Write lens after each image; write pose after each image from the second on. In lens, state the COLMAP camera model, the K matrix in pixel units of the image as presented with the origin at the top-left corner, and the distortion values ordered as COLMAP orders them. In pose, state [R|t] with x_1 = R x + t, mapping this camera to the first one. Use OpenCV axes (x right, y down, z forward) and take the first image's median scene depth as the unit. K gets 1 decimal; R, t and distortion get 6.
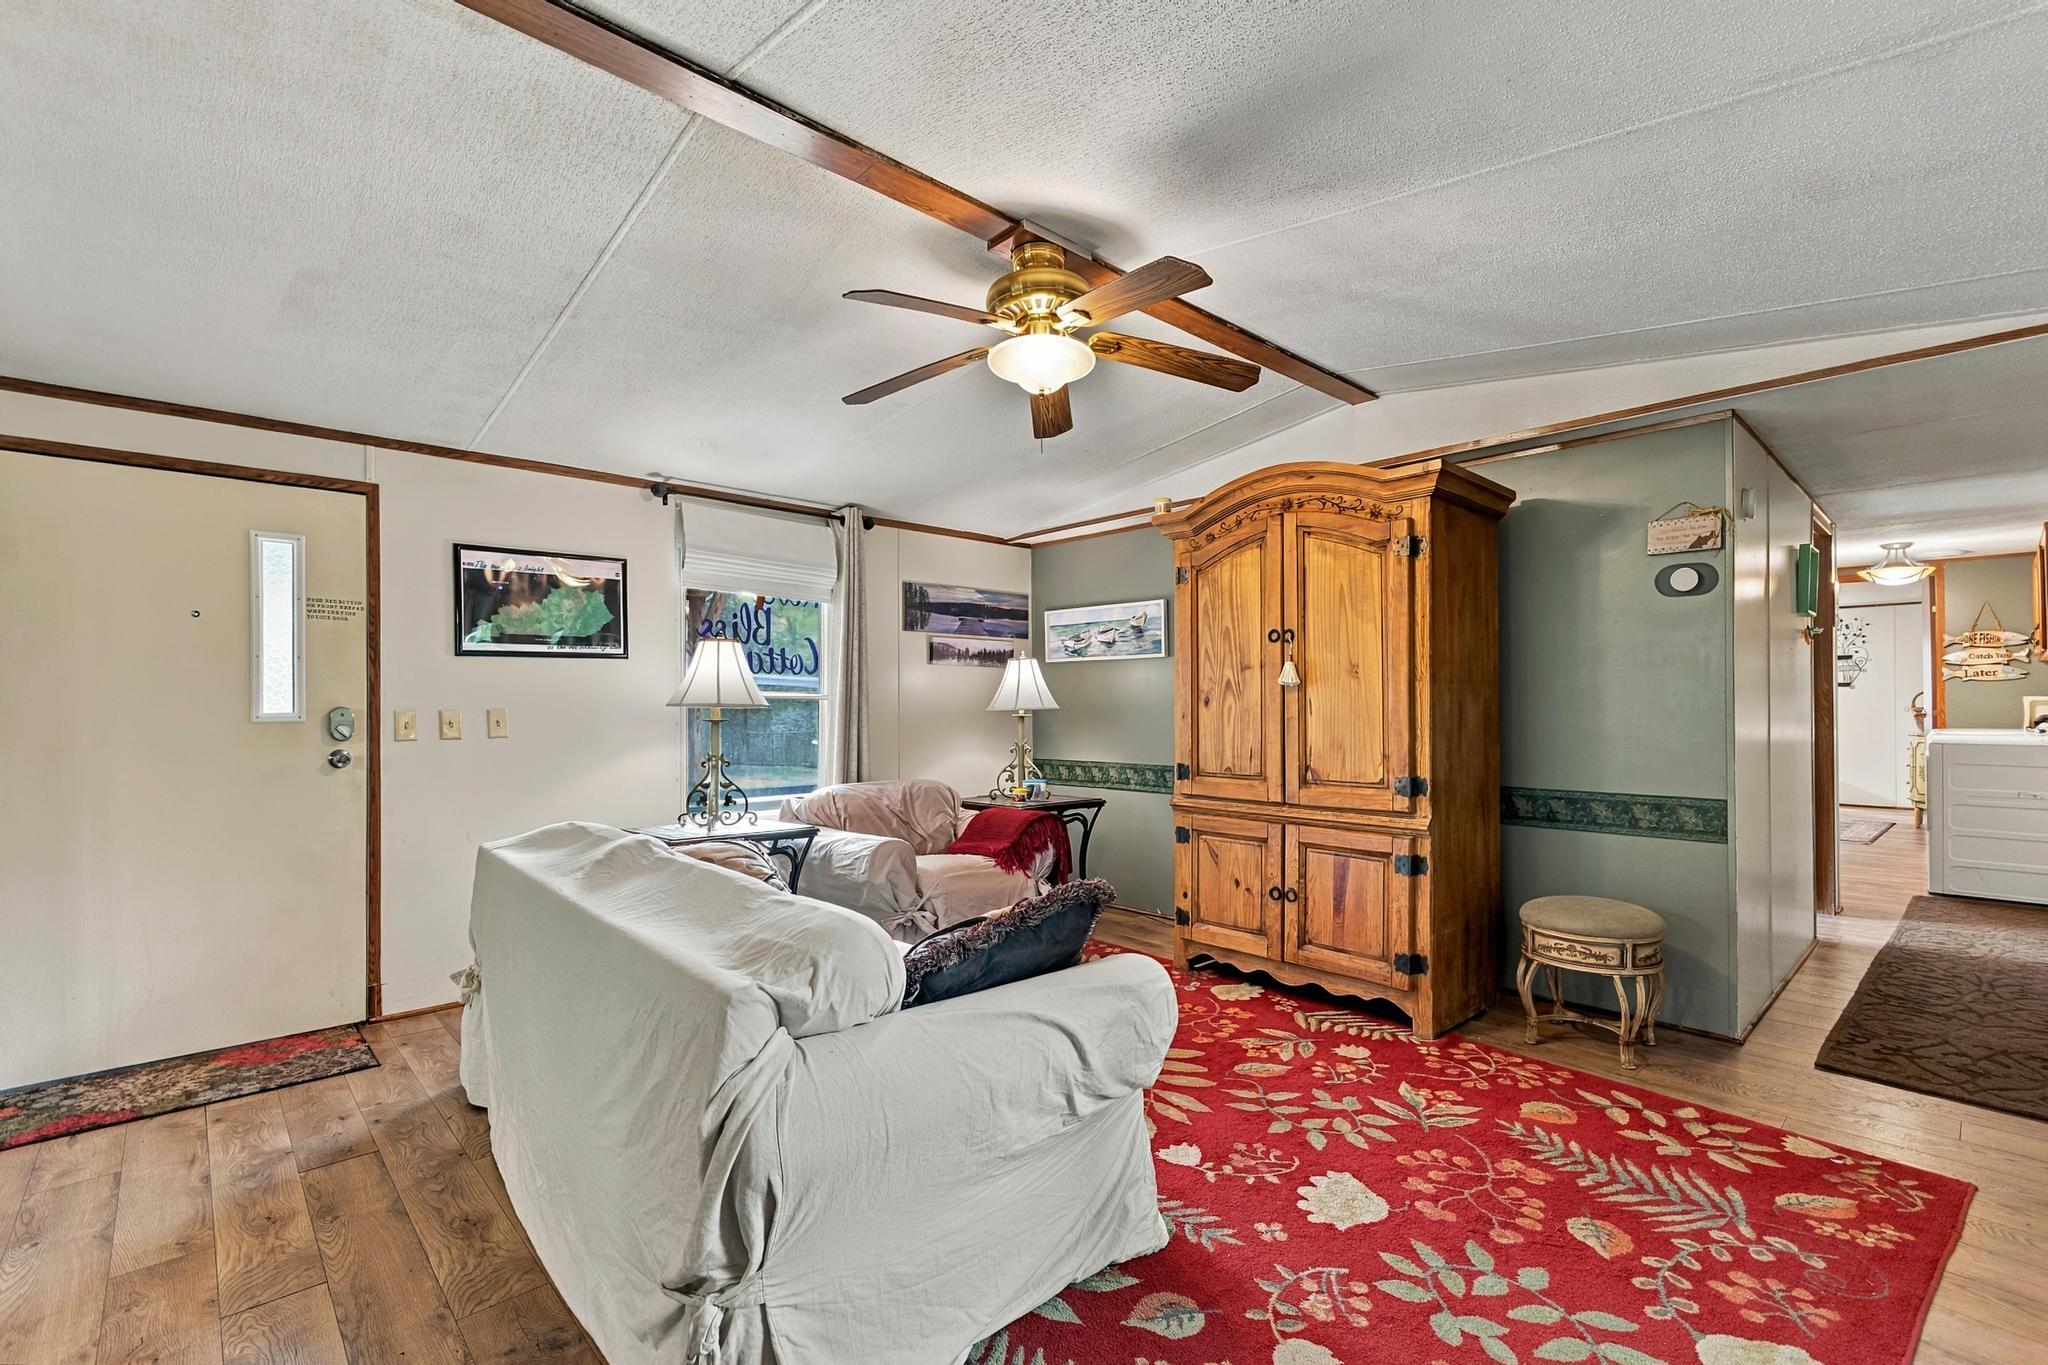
lens RADIAL K [[916.6, 0, 1036.7], [0, 916.6, 699.5], [0, 0, 1]] dist [0.000243, 0.000284]
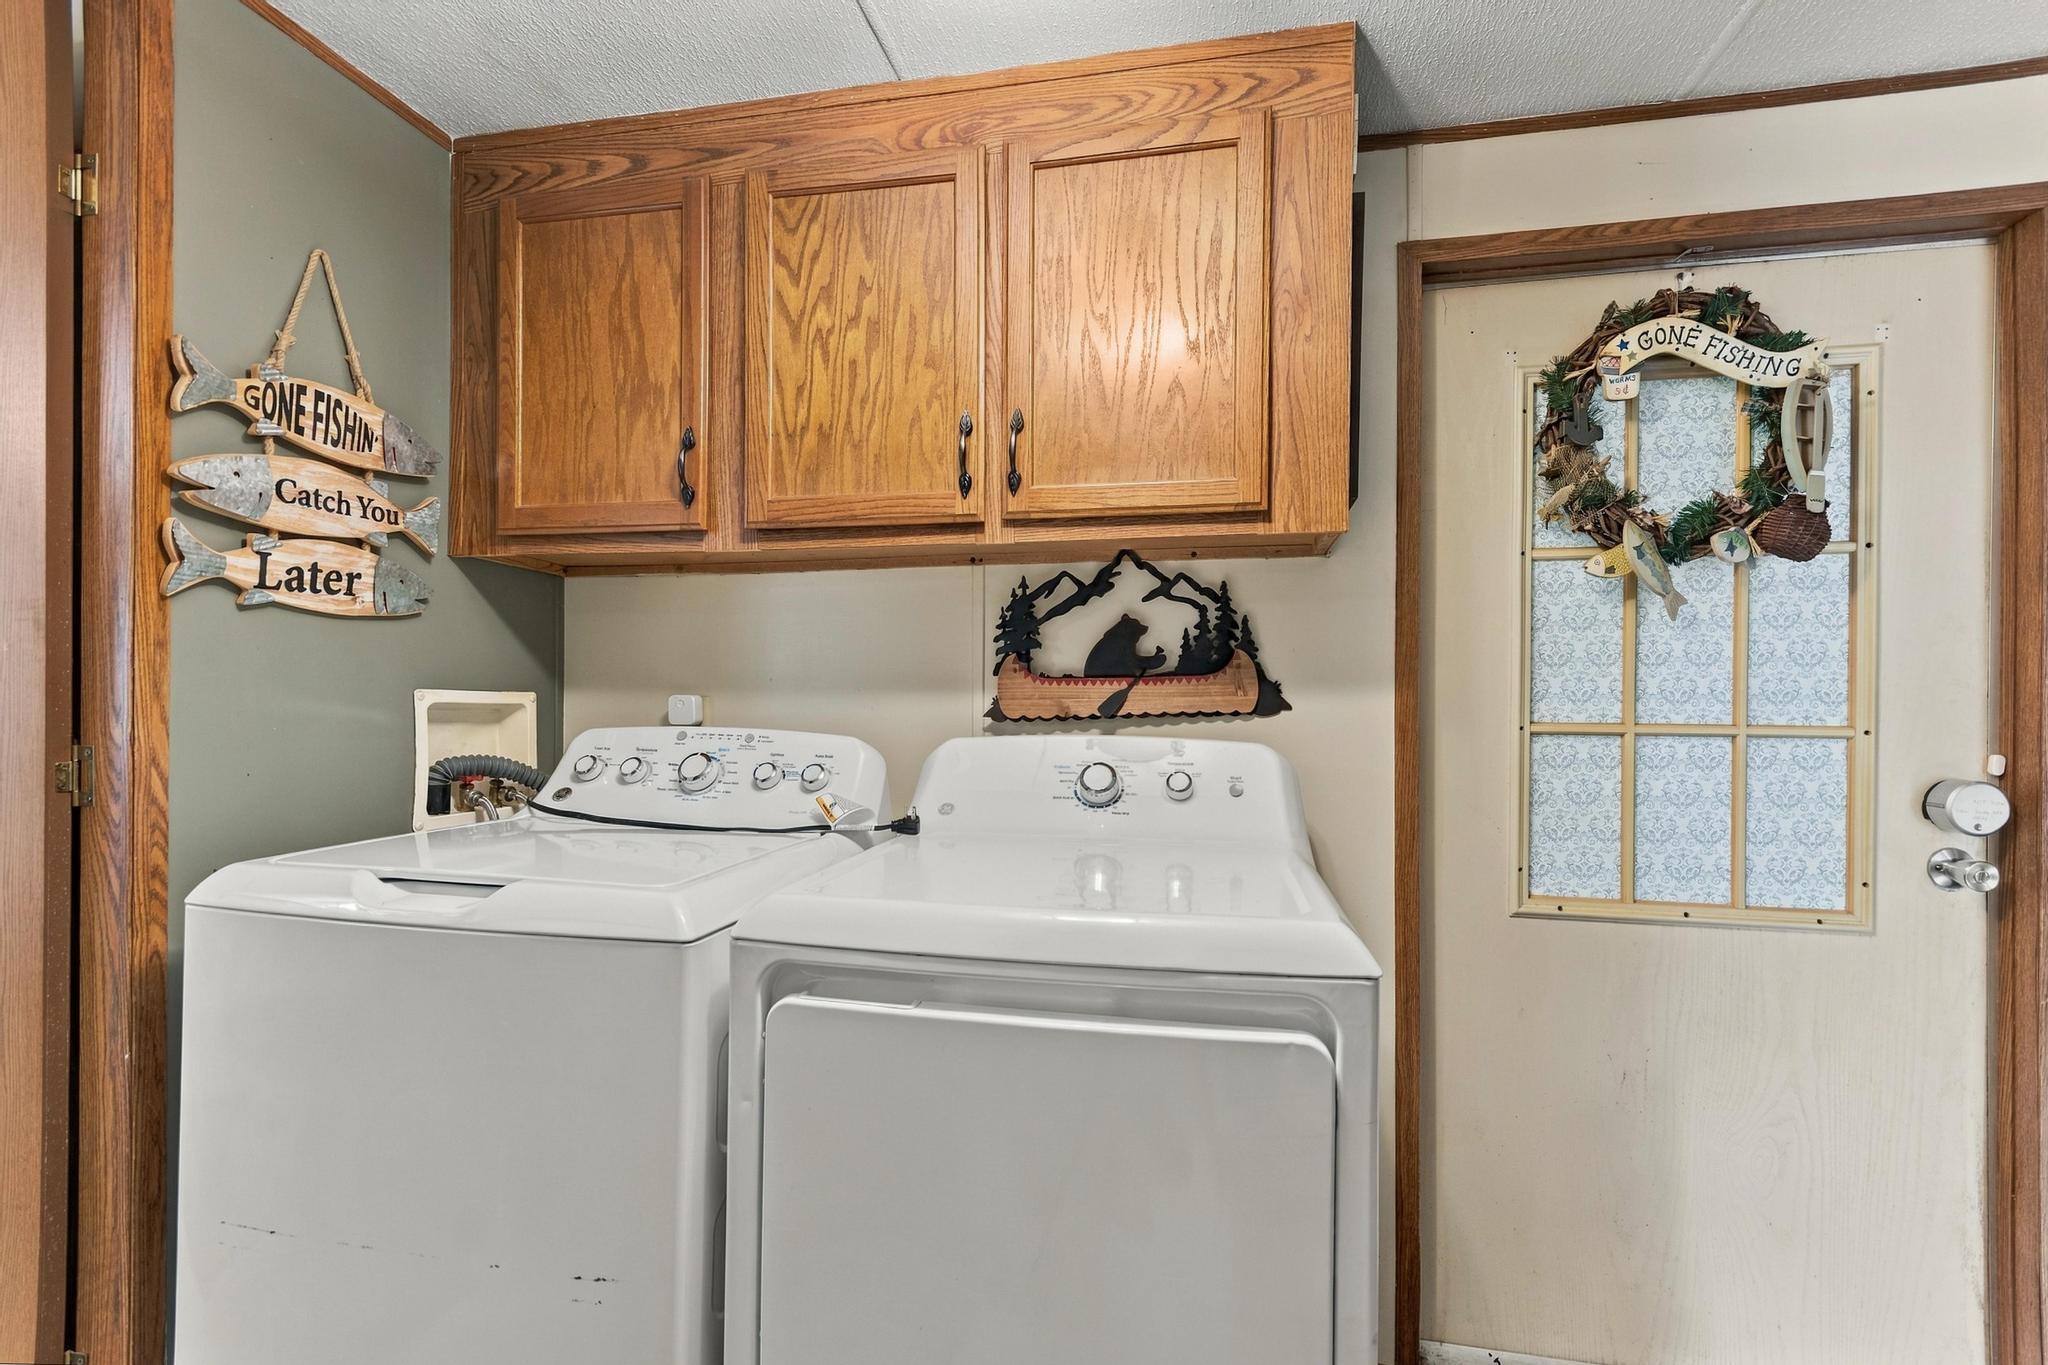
lens RADIAL K [[916.6, 0, 1024.0], [0, 916.6, 692.0], [0, 0, 1]] dist [0.000243, 0.000284]
pose [[-0.573041, 0.002750, 0.819522, 0.569077], [-0.007617, 0.999933, -0.008681, -0.001194], [-0.819491, -0.011216, -0.572982, 0.737684]]
